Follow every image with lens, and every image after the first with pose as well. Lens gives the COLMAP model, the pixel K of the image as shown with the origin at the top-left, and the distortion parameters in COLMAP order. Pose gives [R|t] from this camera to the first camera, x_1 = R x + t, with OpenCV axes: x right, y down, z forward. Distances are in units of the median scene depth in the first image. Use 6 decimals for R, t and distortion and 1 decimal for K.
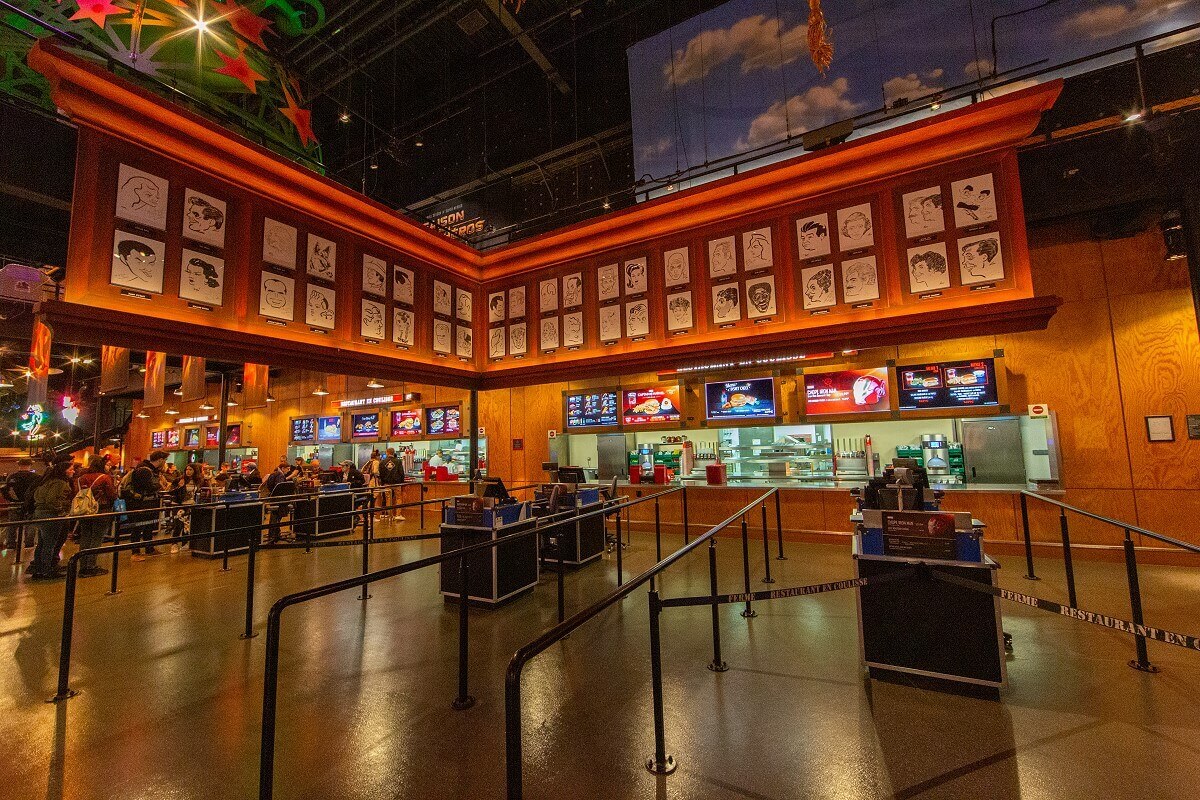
lens RADIAL K [[473.2, 0, 605.7], [0, 473.2, 400.7], [0, 0, 1]] dist [0.001541, -0.000042]
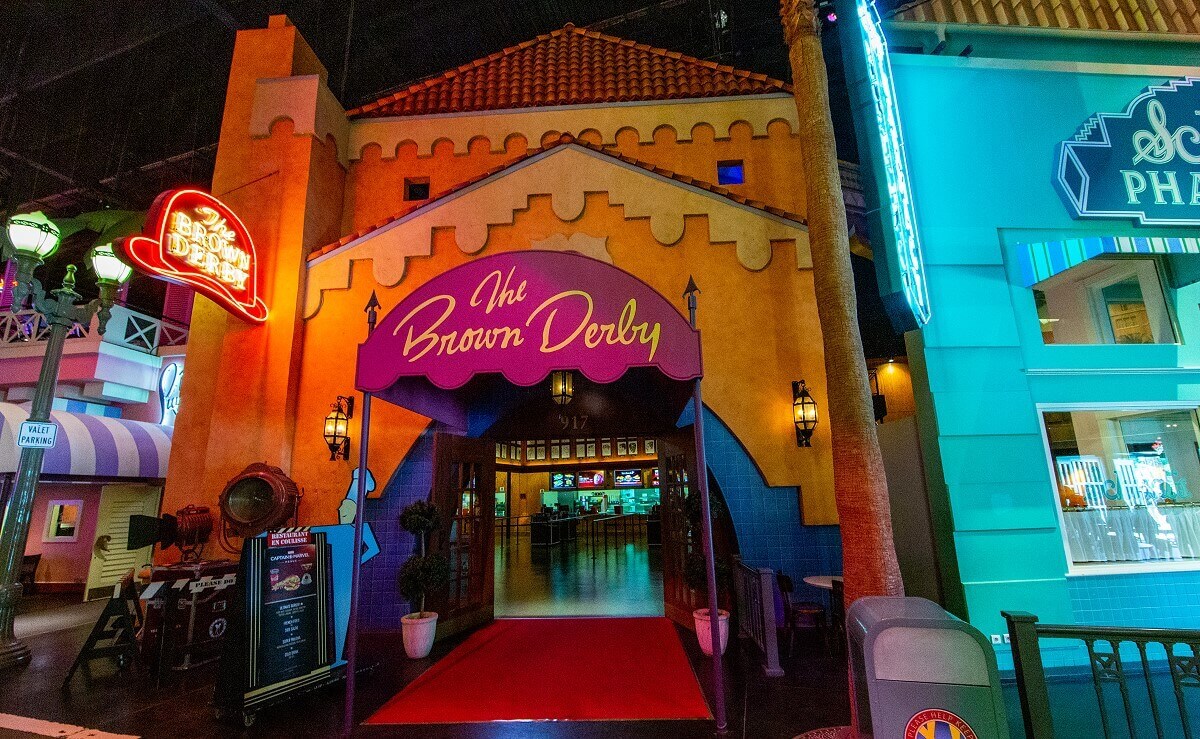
lens RADIAL K [[556.9, 0, 599.1], [0, 556.9, 371.2], [0, 0, 1]] dist [-0.000481, -0.000009]
pose [[0.982447, 0.045217, 0.180981, -0.382451], [-0.021829, 0.991379, -0.129192, -0.163596], [-0.185263, 0.122973, 0.974964, -1.724788]]
